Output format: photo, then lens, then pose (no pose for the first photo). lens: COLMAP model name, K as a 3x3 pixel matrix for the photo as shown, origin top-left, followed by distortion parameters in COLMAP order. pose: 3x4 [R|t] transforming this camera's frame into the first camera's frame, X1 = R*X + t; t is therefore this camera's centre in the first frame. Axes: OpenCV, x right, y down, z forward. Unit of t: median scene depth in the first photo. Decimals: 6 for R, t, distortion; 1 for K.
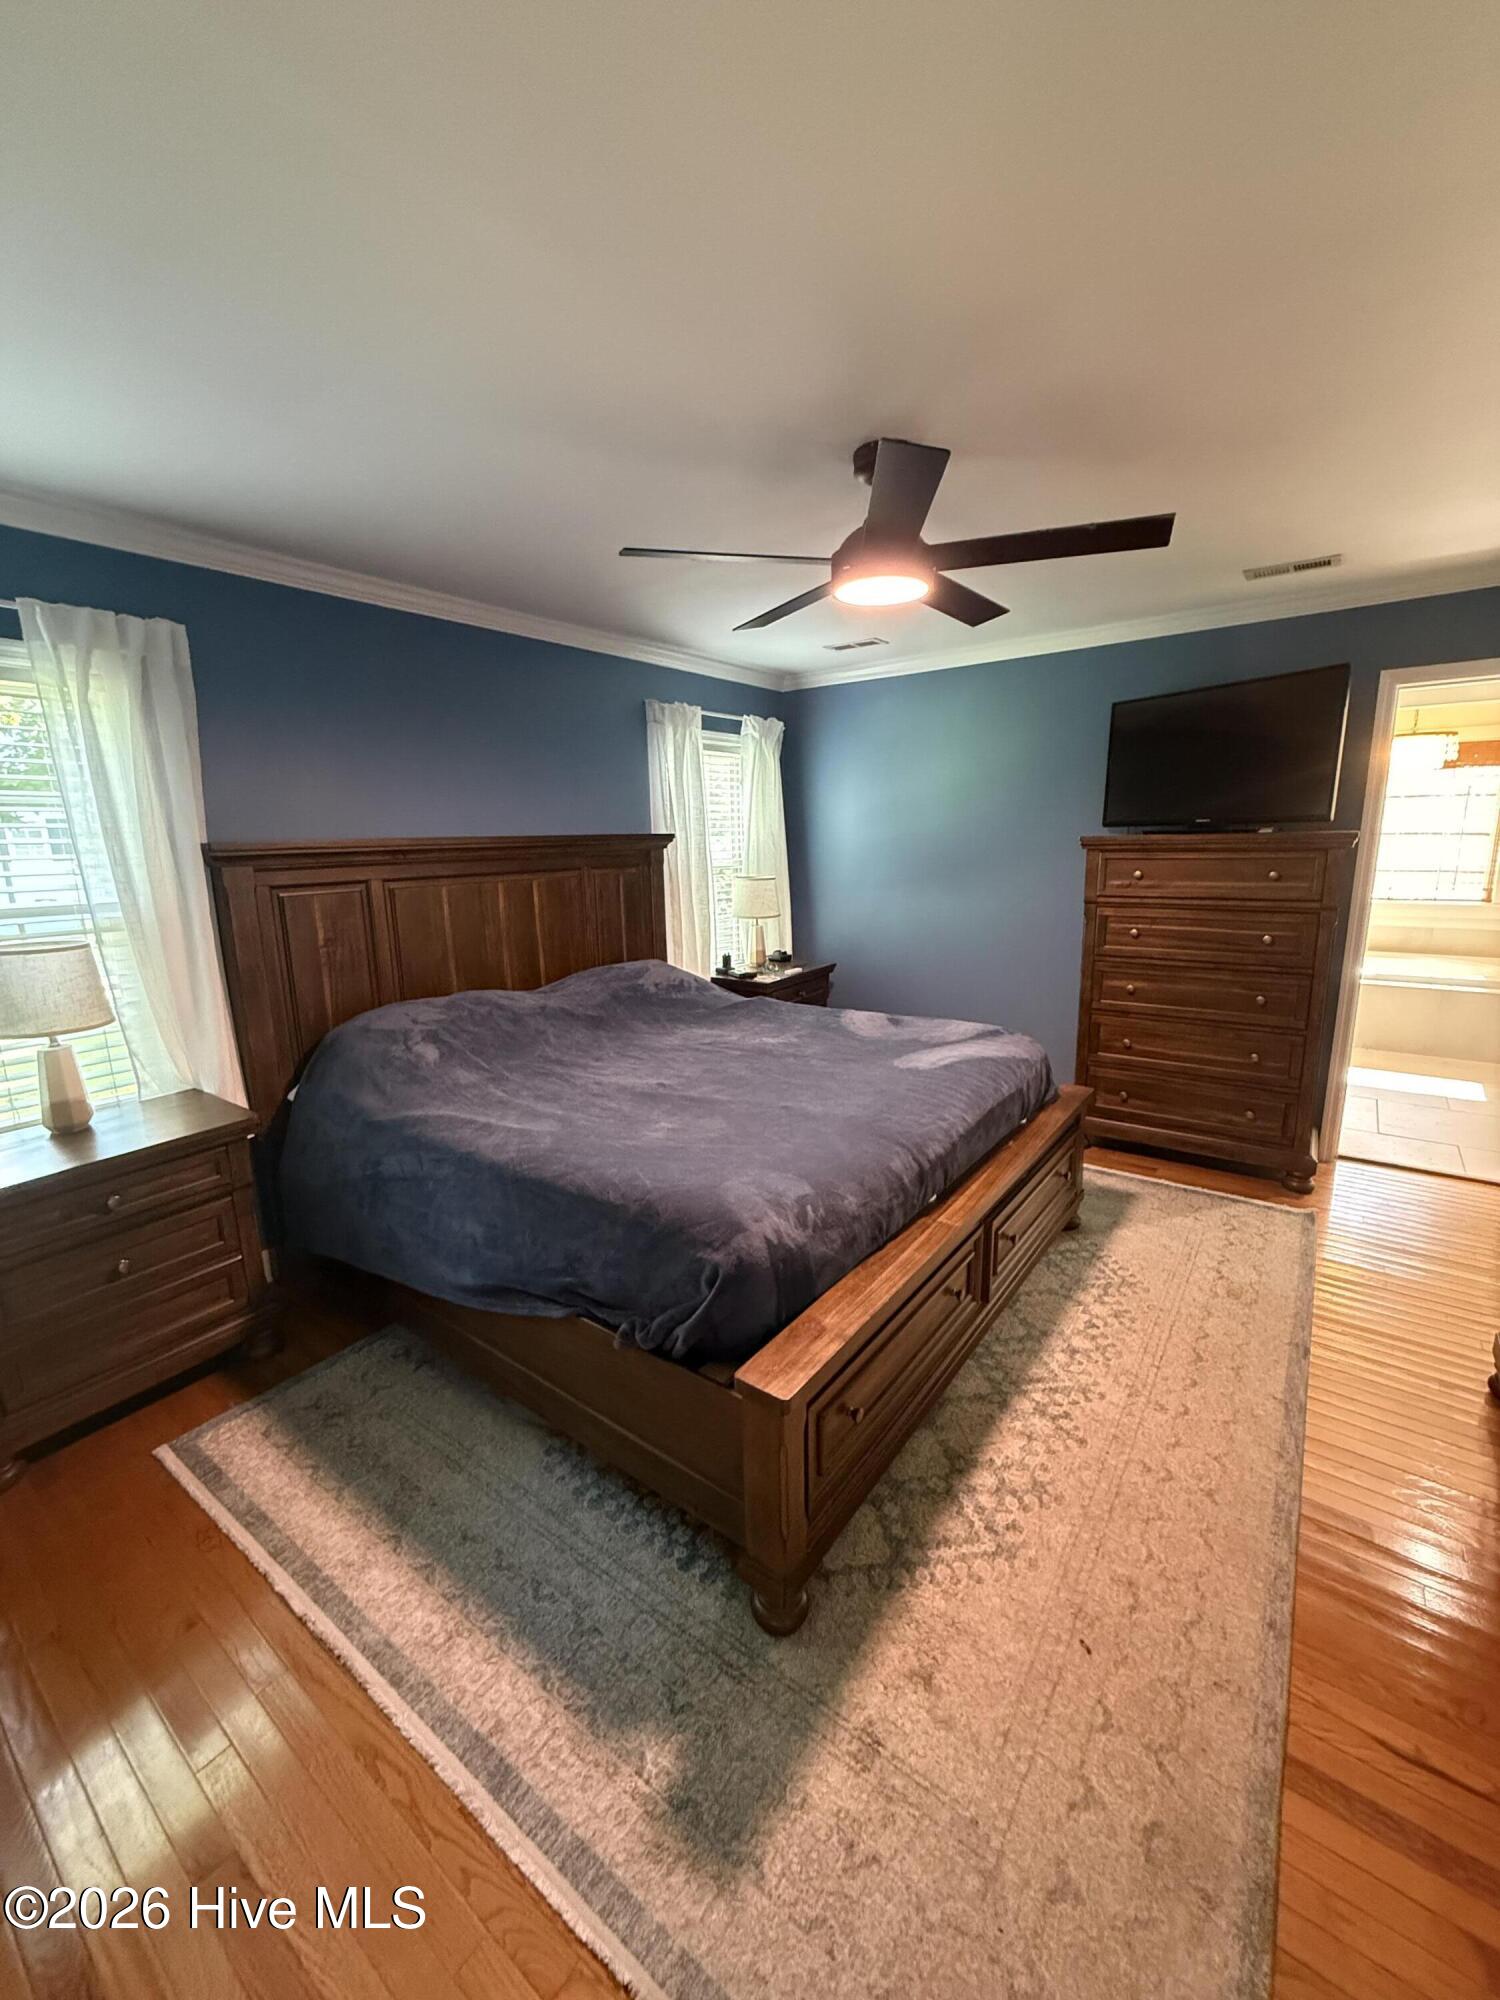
lens RADIAL K [[797.1, 0, 705.0], [0, 797.1, 1010.9], [0, 0, 1]] dist [-0.000707, 0.001246]
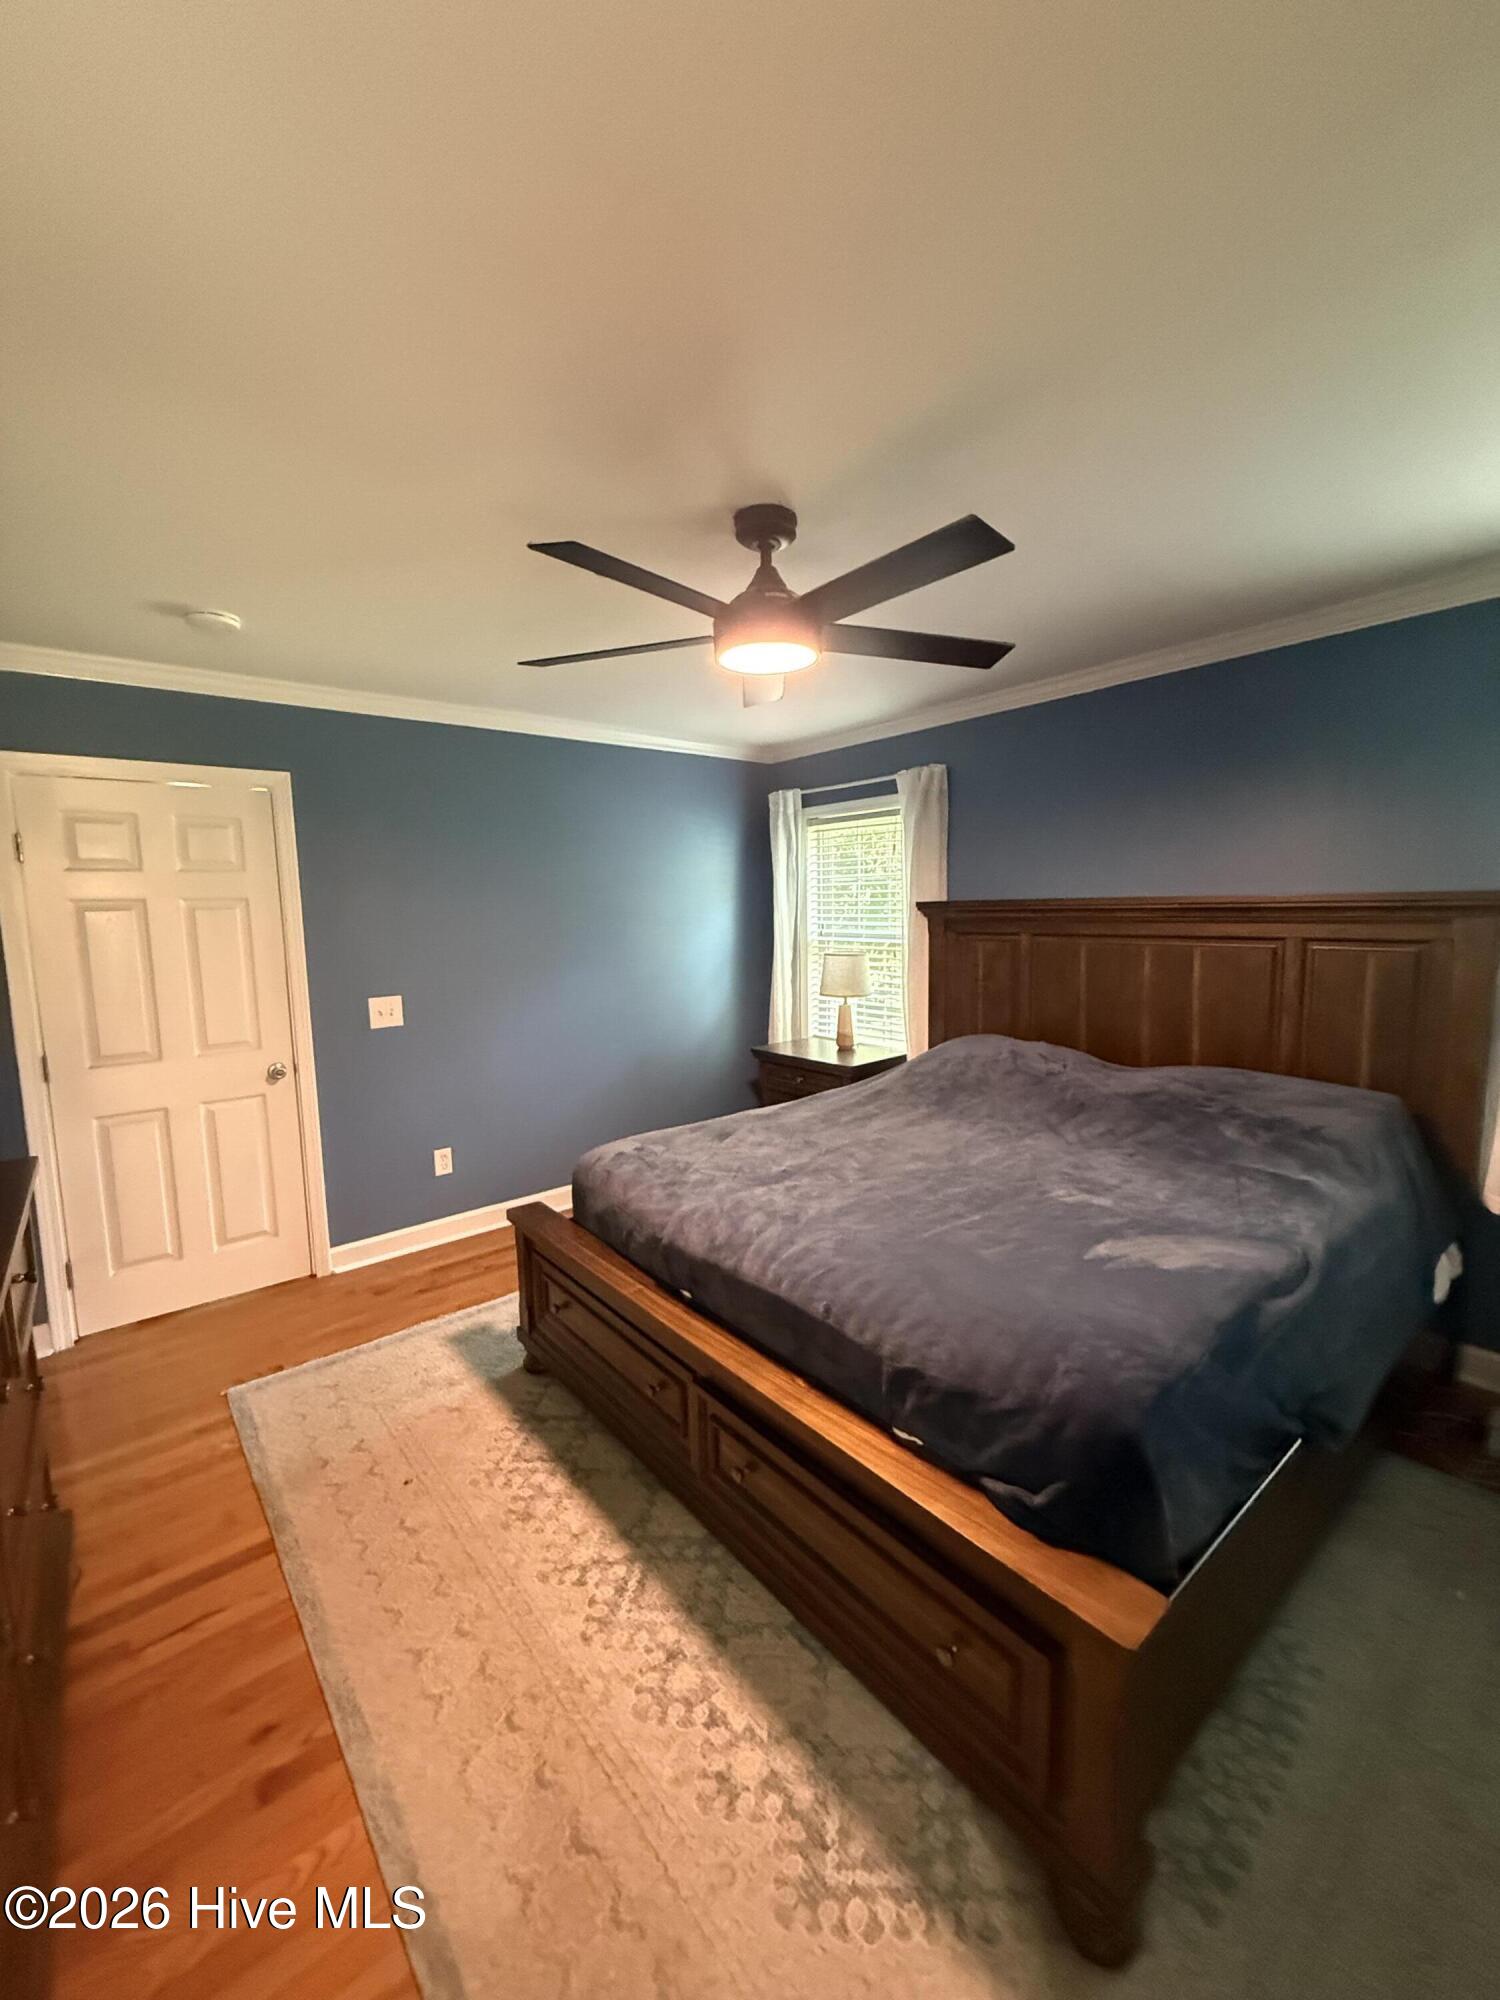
lens RADIAL K [[797.1, 0, 747.1], [0, 797.1, 999.5], [0, 0, 1]] dist [-0.000707, 0.001246]
pose [[-0.216190, 0.127923, -0.967935, 1.155946], [-0.199513, 0.964672, 0.172053, -0.265062], [0.955749, 0.230312, -0.183030, 1.186279]]
